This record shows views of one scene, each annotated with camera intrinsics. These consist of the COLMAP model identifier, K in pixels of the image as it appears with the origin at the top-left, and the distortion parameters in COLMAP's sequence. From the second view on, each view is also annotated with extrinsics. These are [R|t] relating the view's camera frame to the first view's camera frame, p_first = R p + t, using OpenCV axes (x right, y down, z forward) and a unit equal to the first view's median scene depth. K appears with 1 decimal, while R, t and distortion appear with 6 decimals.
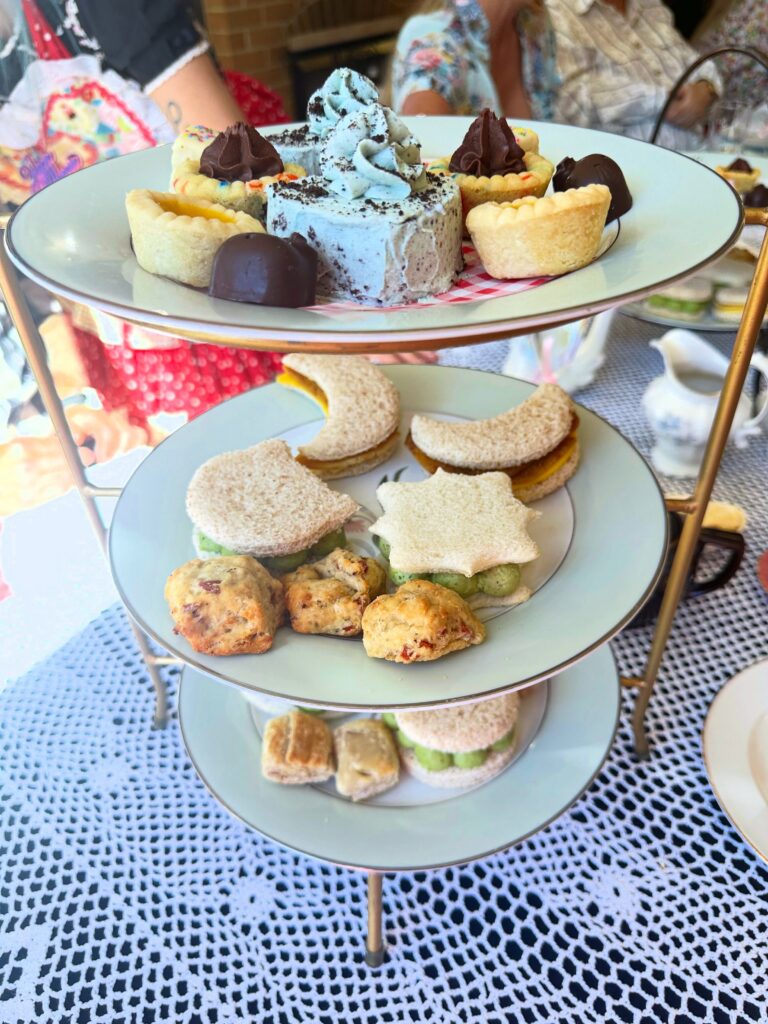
lens RADIAL K [[741.2, 0, 384.0], [0, 741.2, 512.0], [0, 0, 1]] dist [-0.000052, -0.002415]
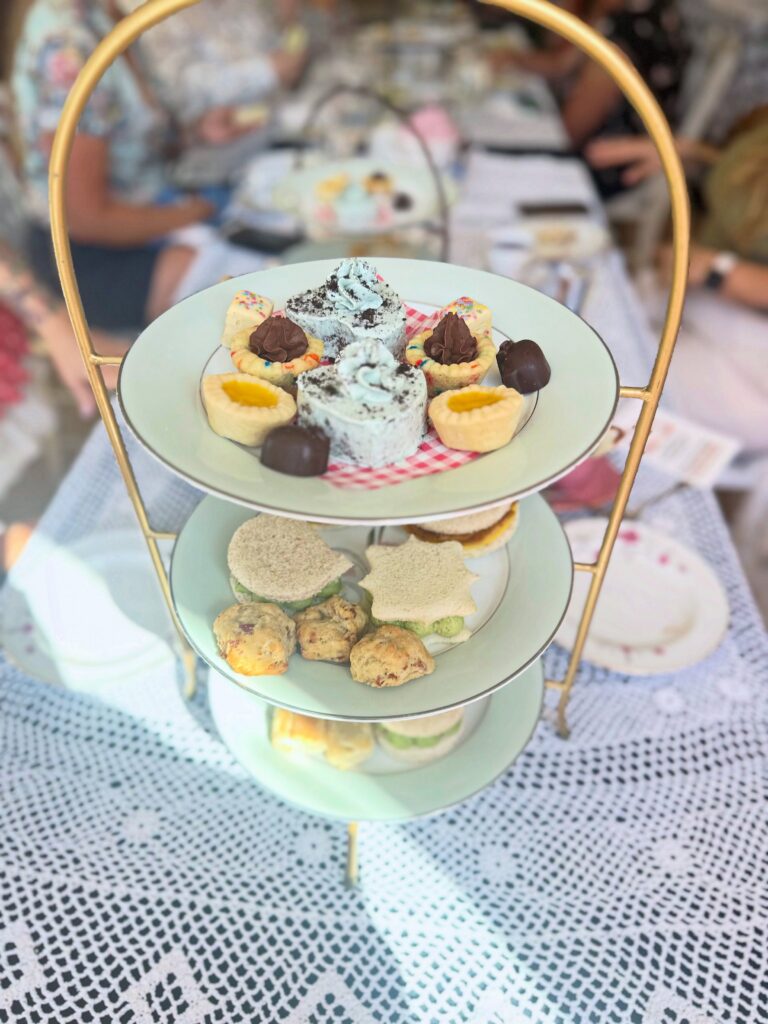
lens RADIAL K [[741.2, 0, 384.0], [0, 741.2, 512.0], [0, 0, 1]] dist [-0.000052, -0.002415]
pose [[0.999096, 0.041842, 0.007456, 0.012670], [-0.042221, 0.997231, 0.061224, -0.212747], [-0.004874, -0.061483, 0.998096, -0.409751]]
